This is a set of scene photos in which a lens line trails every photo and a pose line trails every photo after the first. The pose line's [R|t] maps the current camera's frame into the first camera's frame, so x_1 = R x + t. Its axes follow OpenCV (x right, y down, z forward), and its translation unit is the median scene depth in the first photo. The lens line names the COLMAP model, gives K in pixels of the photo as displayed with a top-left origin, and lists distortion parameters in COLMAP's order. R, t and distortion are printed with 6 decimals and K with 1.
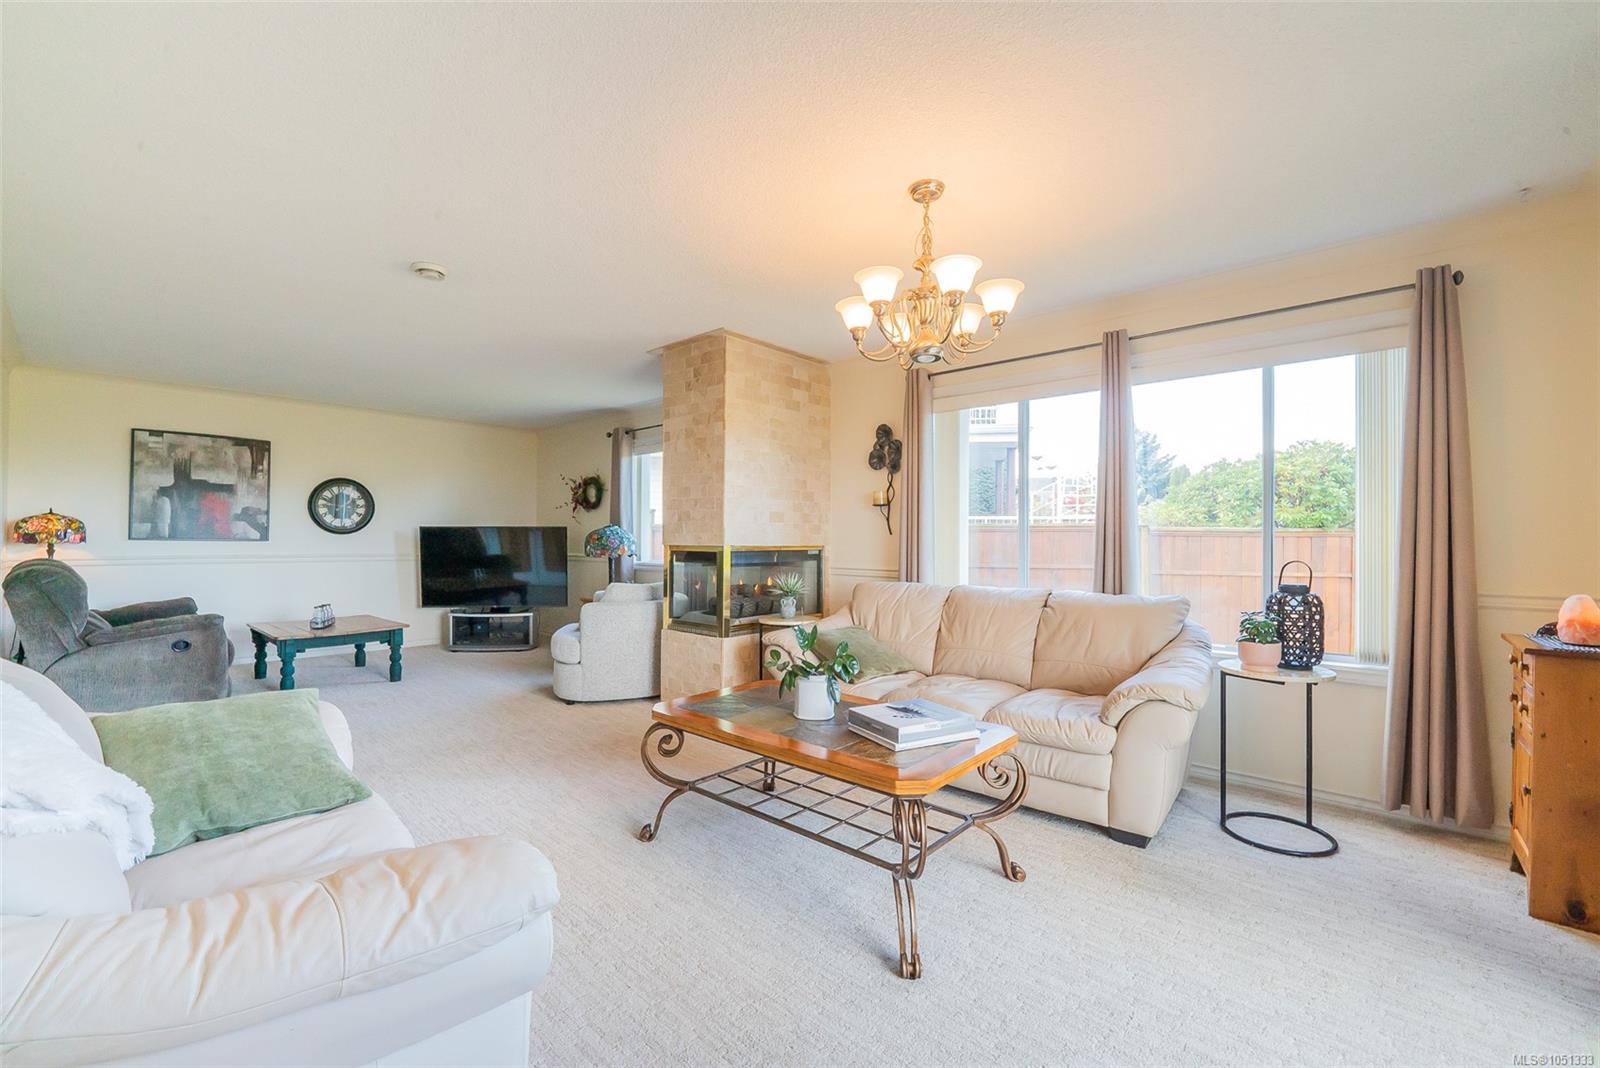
lens RADIAL K [[654.4, 0, 795.2], [0, 654.4, 533.6], [0, 0, 1]] dist [-0.004343, -0.001076]
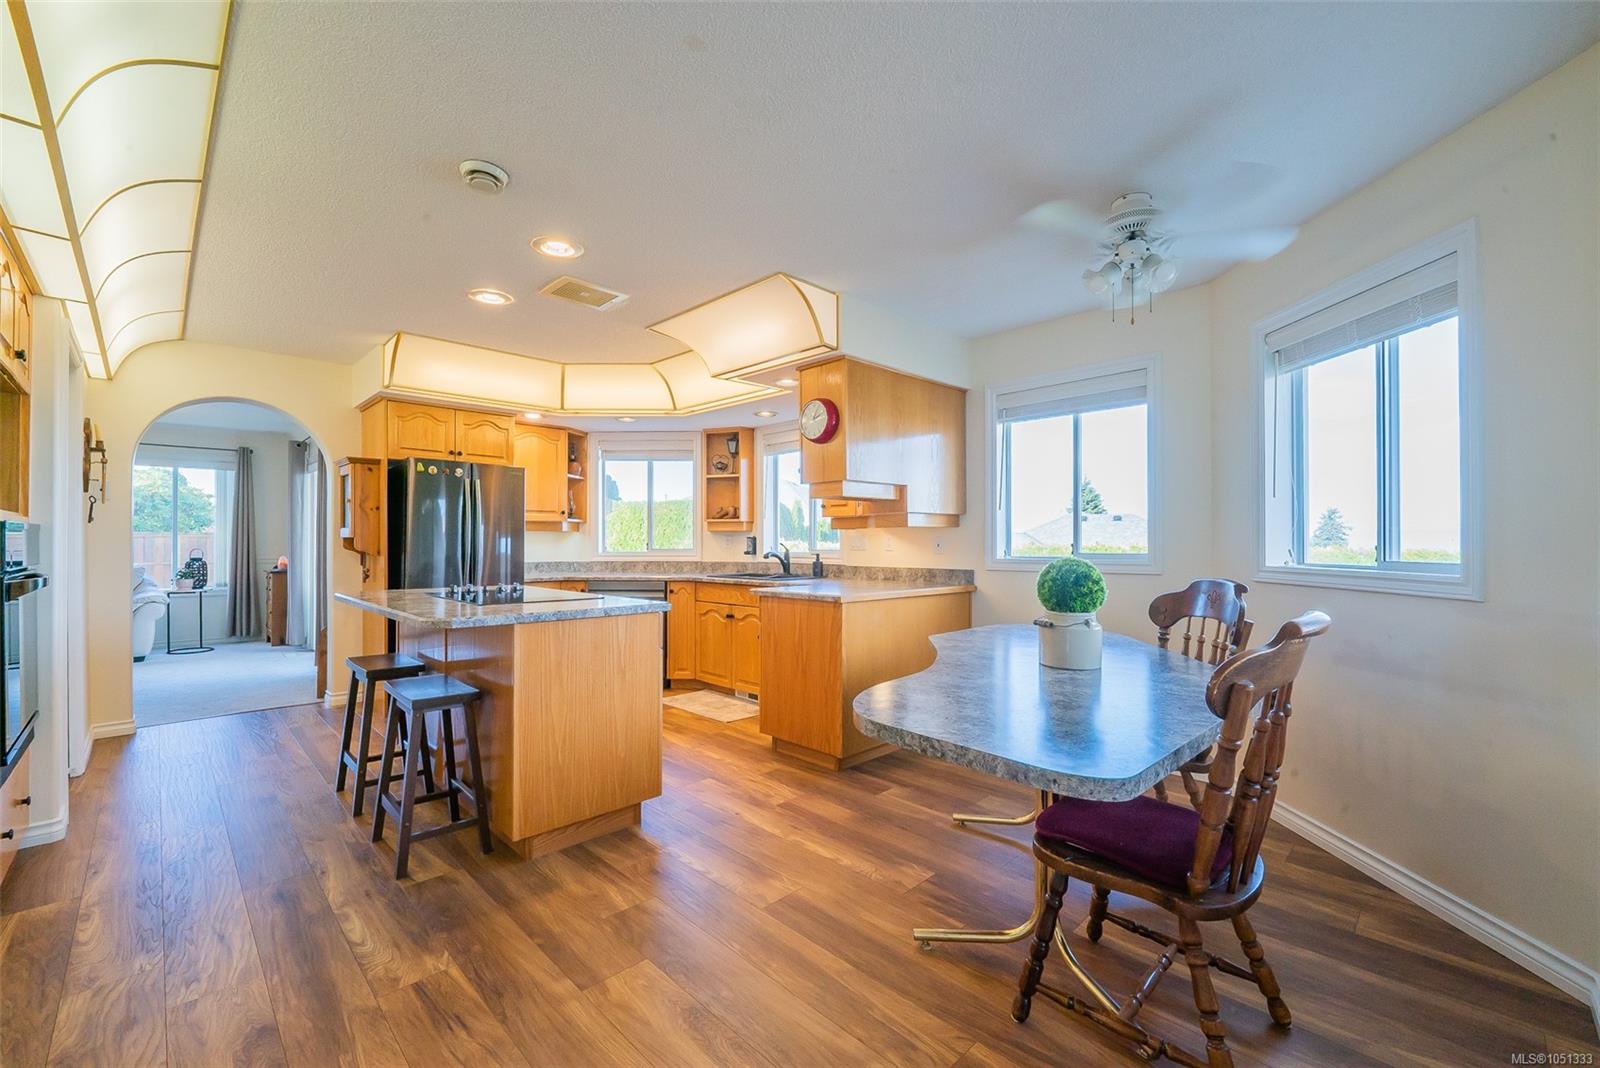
lens RADIAL K [[654.4, 0, 766.8], [0, 654.4, 541.6], [0, 0, 1]] dist [-0.004343, -0.001076]
pose [[0.090578, -0.009999, 0.995839, -0.878656], [-0.009641, 0.999894, 0.010917, -0.019124], [-0.995843, -0.010590, 0.090472, -0.817843]]
